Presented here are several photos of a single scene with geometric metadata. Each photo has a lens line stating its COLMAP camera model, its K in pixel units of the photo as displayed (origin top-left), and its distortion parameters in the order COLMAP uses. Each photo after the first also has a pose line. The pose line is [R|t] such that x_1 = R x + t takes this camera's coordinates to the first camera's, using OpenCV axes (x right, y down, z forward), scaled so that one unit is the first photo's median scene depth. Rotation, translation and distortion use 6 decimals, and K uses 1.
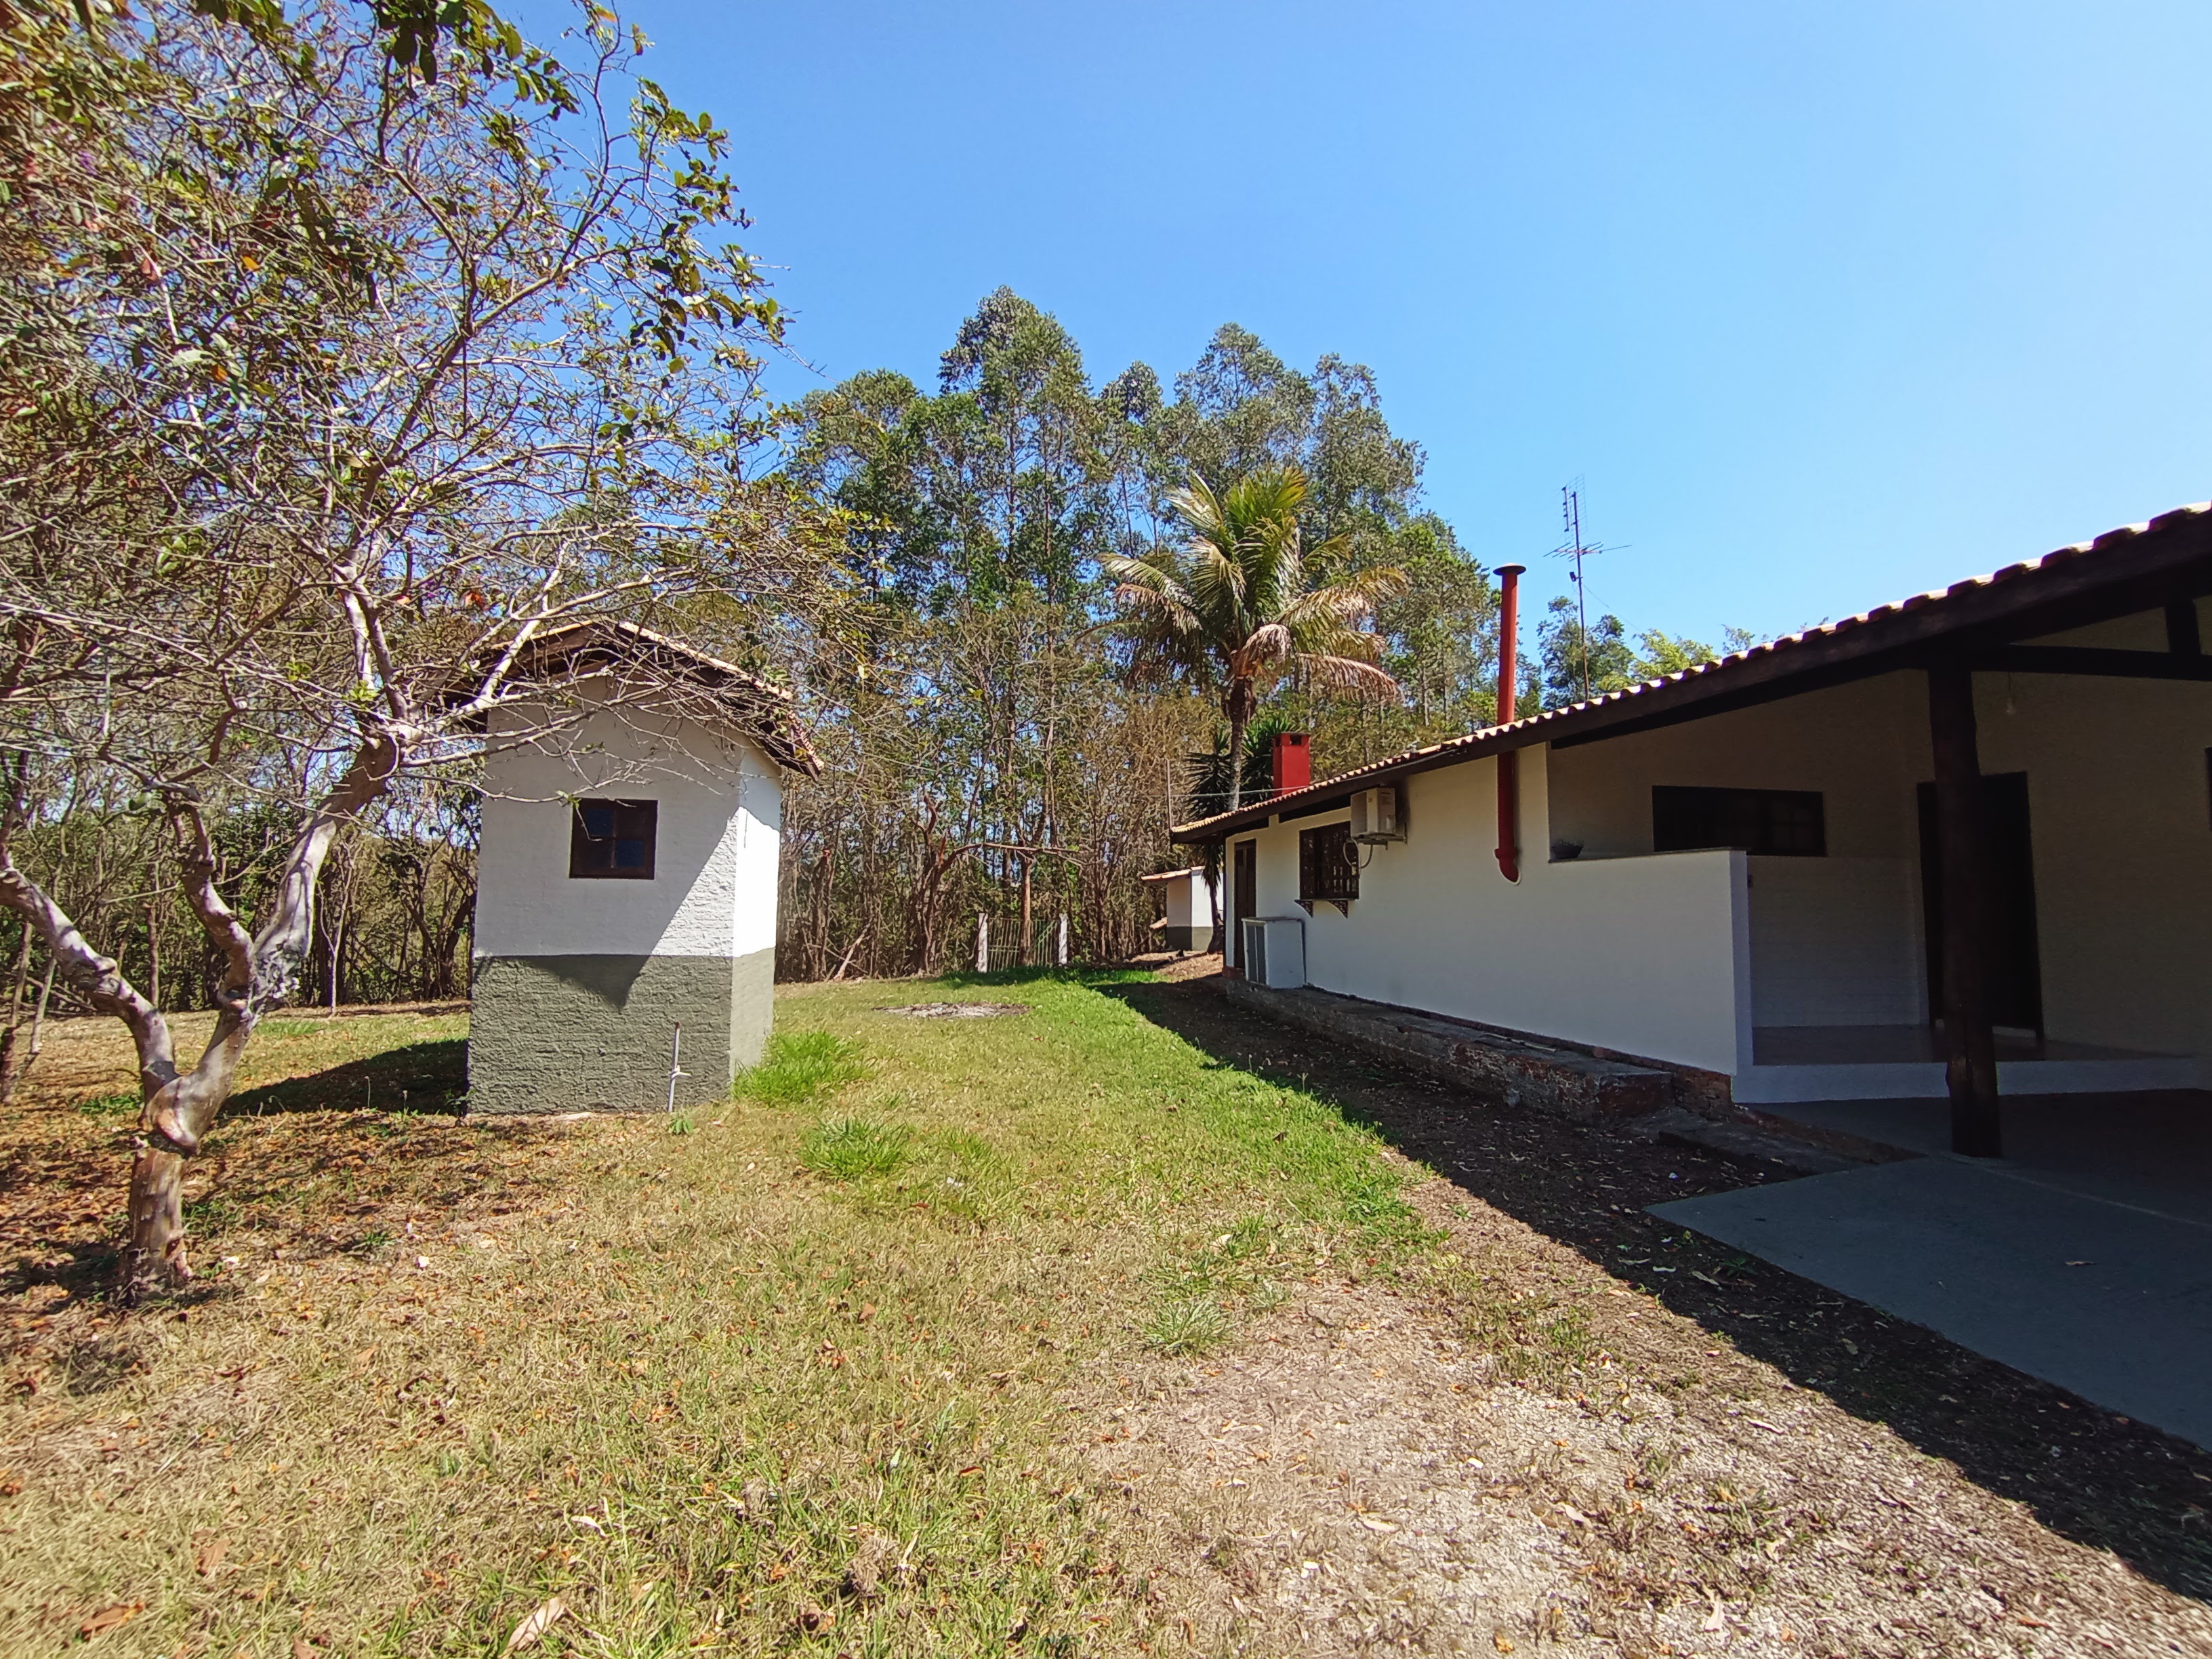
lens RADIAL K [[1011.8, 0, 1110.4], [0, 1011.8, 826.2], [0, 0, 1]] dist [-0.014580, 0.012722]
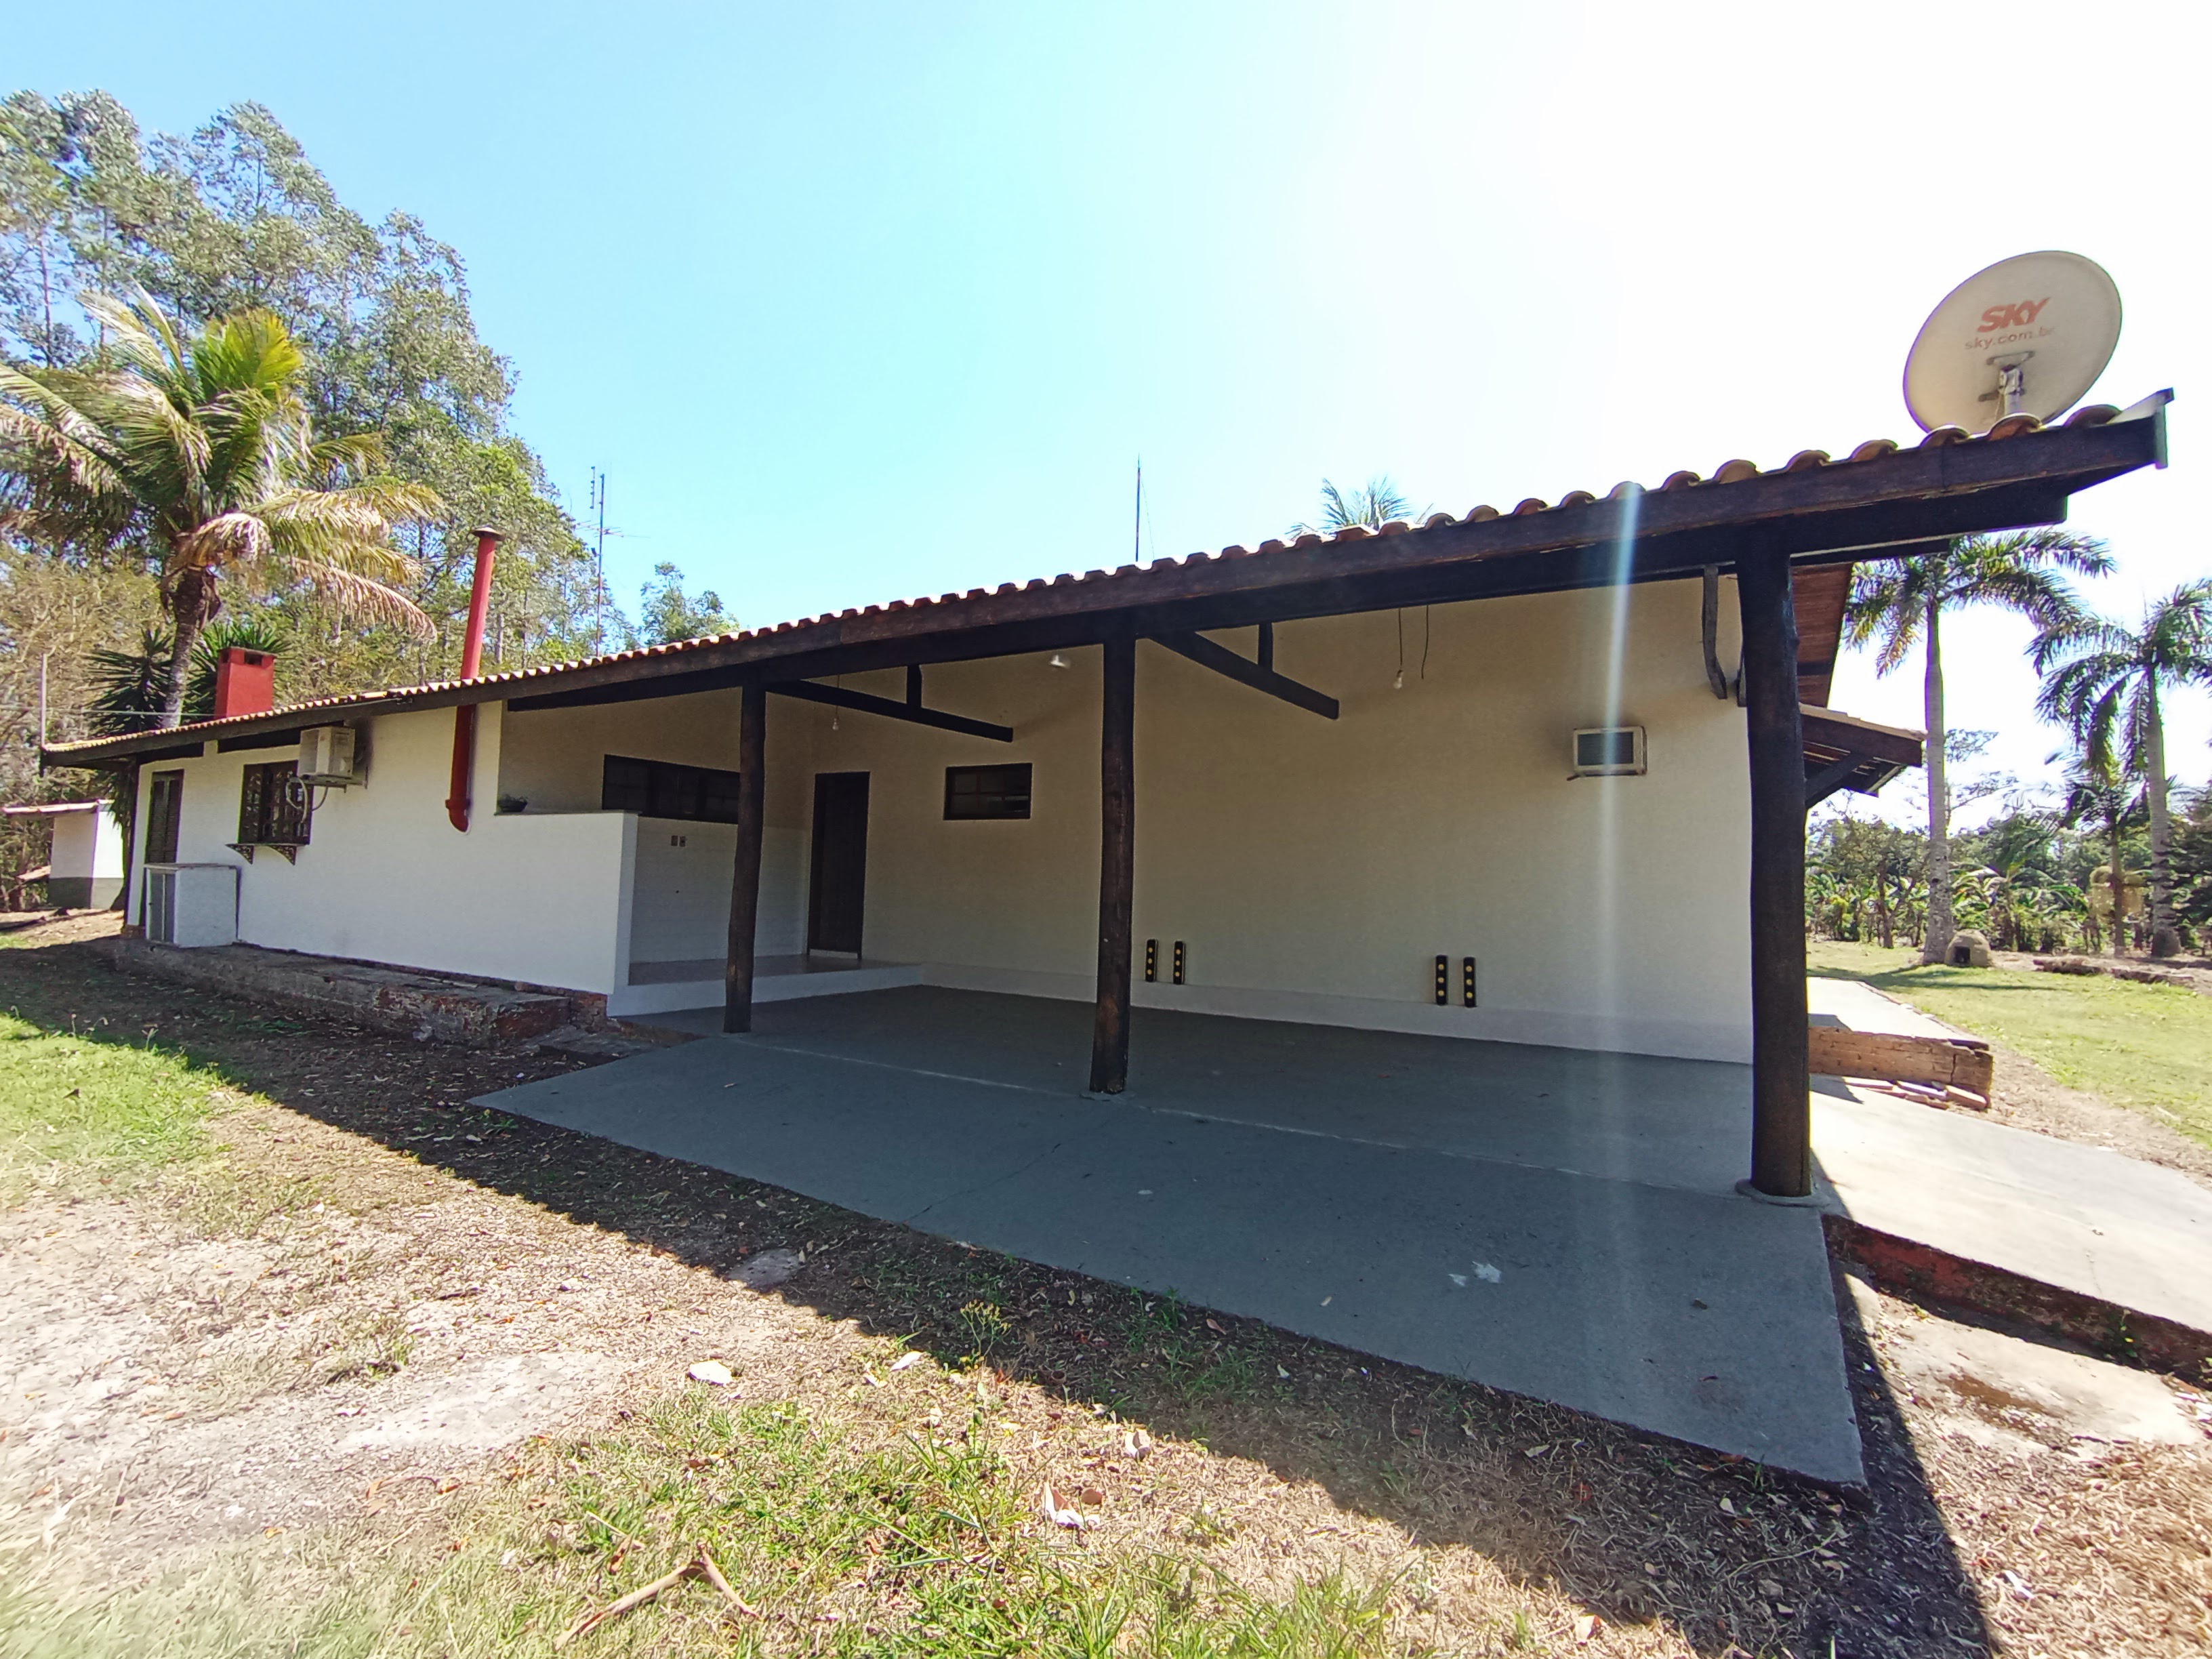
lens RADIAL K [[1011.8, 0, 1108.5], [0, 1011.8, 822.0], [0, 0, 1]] dist [-0.014580, 0.012722]
pose [[0.669169, 0.057983, 0.740845, 0.047021], [-0.082320, 0.996599, -0.003644, -0.004071], [-0.738537, -0.058548, 0.671666, -0.128368]]
